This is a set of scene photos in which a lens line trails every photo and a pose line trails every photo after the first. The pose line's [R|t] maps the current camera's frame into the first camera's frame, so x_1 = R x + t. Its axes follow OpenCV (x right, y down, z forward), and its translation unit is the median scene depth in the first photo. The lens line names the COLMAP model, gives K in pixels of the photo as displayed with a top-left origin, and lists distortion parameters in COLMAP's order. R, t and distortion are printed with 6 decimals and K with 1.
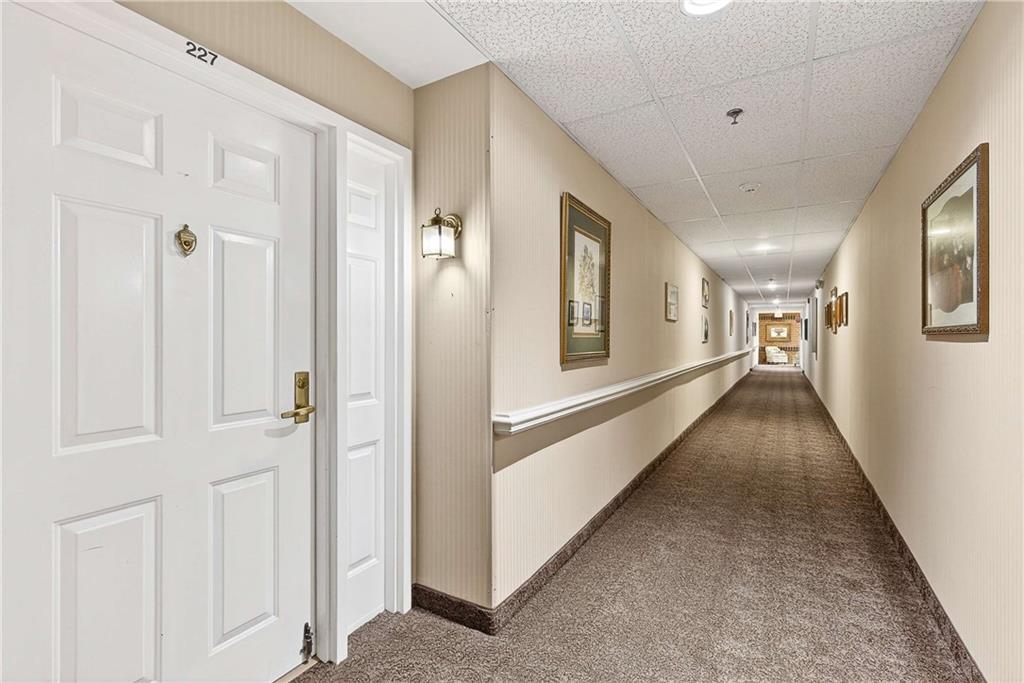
lens RADIAL K [[462.6, 0, 514.1], [0, 462.6, 335.4], [0, 0, 1]] dist [-0.000275, 0.000098]
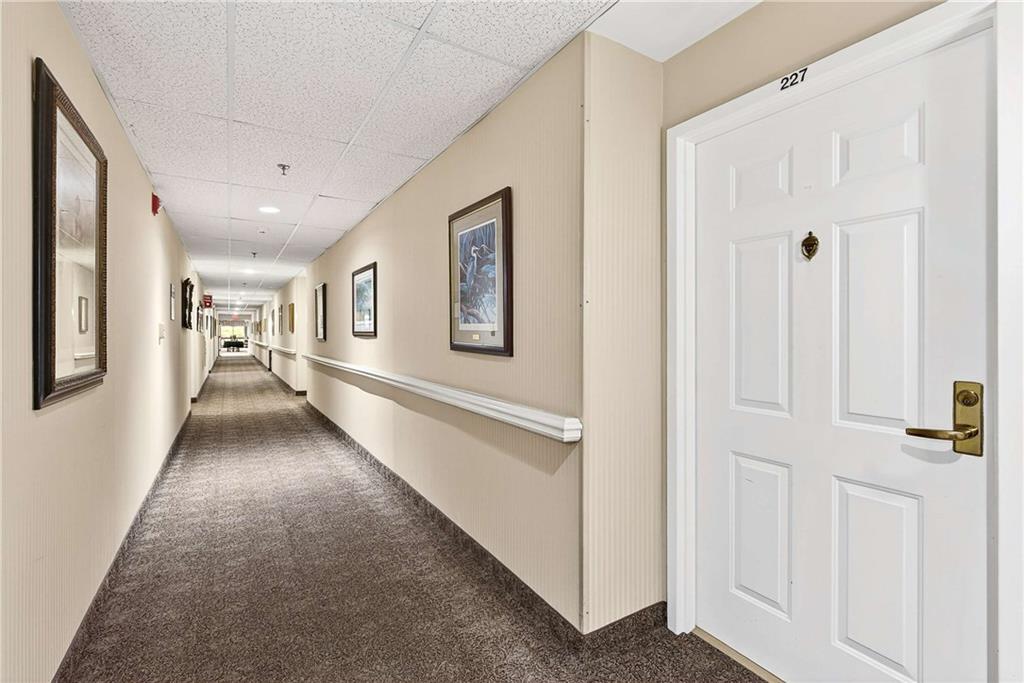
lens RADIAL K [[462.6, 0, 514.1], [0, 462.6, 335.4], [0, 0, 1]] dist [-0.000275, 0.000098]
pose [[-0.457596, -0.001866, -0.889158, 0.570820], [-0.004164, 0.999991, 0.000044, 0.012252], [0.889150, 0.003723, -0.457600, 0.828209]]
